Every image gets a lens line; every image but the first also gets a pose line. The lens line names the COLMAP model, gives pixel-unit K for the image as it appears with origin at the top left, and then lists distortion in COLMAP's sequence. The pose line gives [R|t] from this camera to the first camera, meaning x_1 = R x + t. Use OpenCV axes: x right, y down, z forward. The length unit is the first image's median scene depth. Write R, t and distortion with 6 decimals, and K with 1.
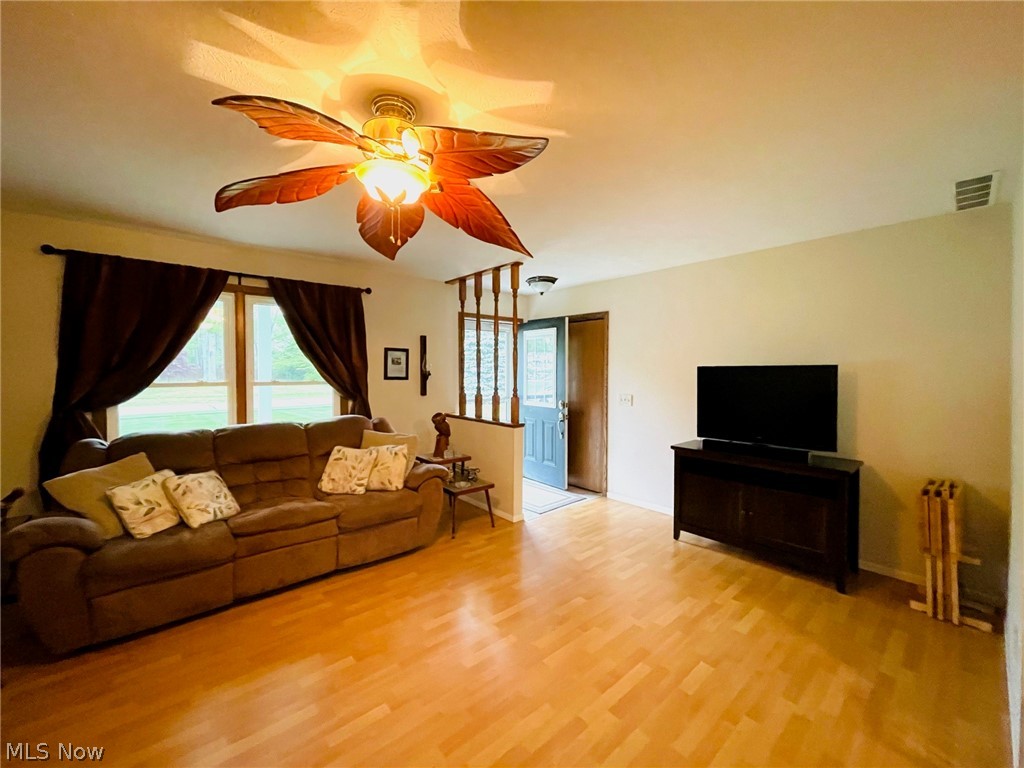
lens RADIAL K [[415.0, 0, 511.2], [0, 415.0, 379.1], [0, 0, 1]] dist [-0.001188, -0.000132]
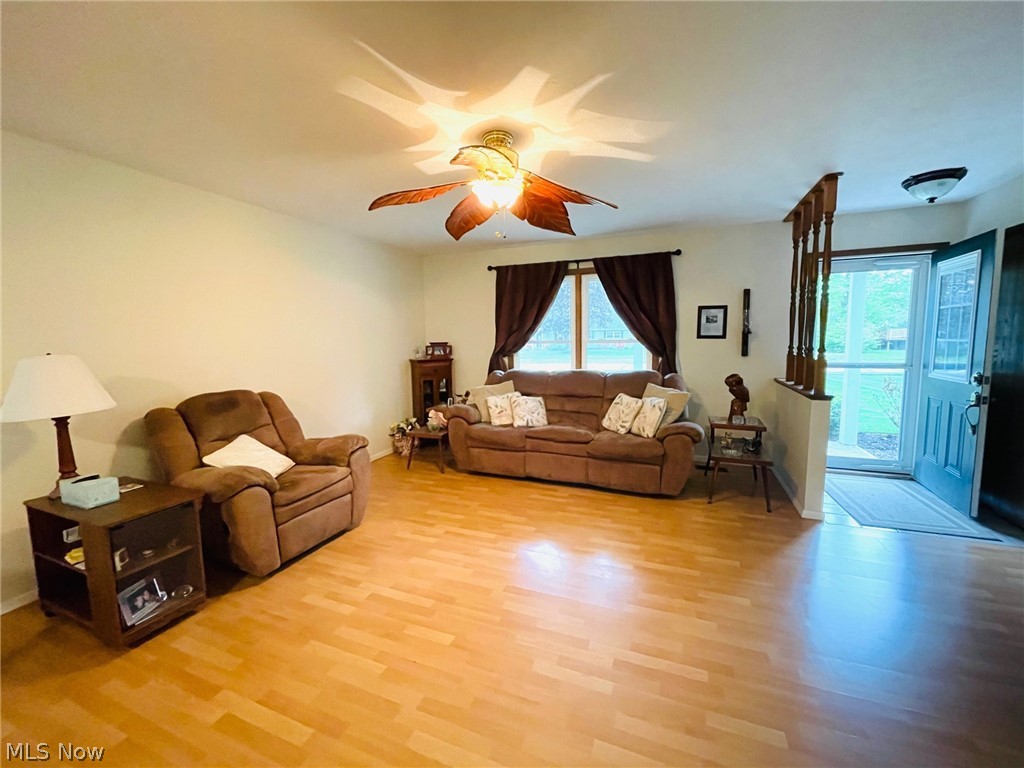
lens RADIAL K [[415.0, 0, 511.2], [0, 415.0, 379.1], [0, 0, 1]] dist [-0.001188, -0.000132]
pose [[0.455143, 0.078869, -0.886919, 0.481745], [-0.004362, 0.996255, 0.086354, 0.018214], [0.890408, -0.035435, 0.453782, 0.171275]]
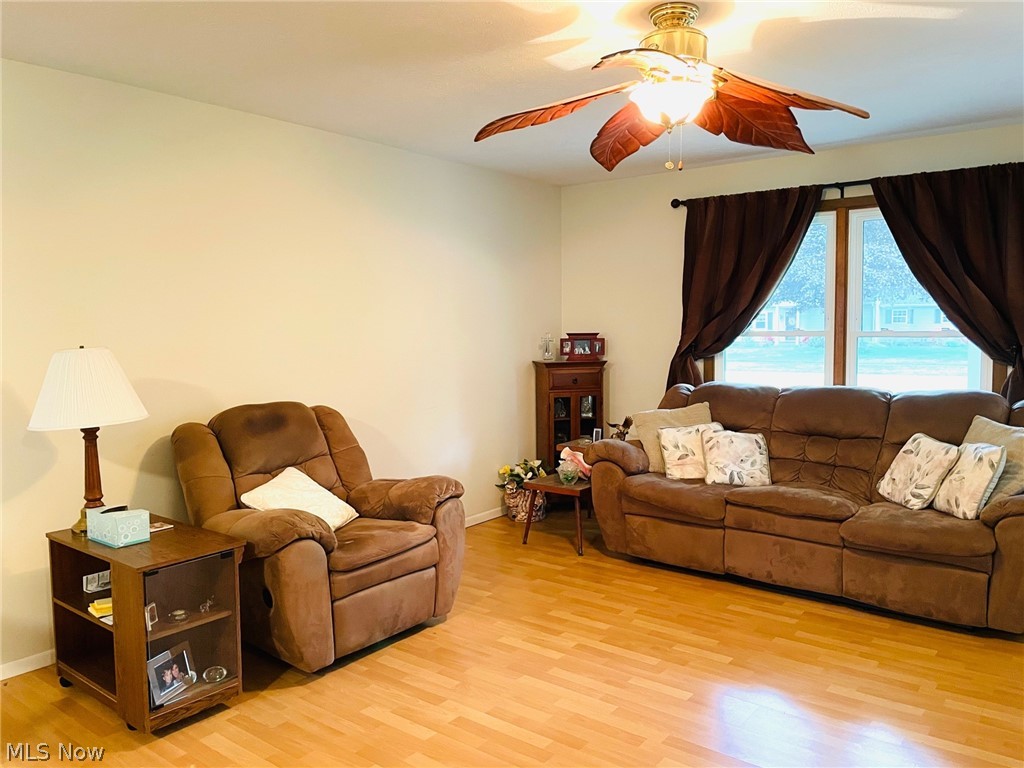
lens RADIAL K [[778.3, 0, 515.7], [0, 778.3, 377.9], [0, 0, 1]] dist [0.110118, -0.145743]
pose [[0.199760, 0.064077, -0.977748, 0.616386], [-0.012687, 0.997945, 0.062808, 0.009343], [0.979763, -0.000142, 0.200162, 0.153320]]
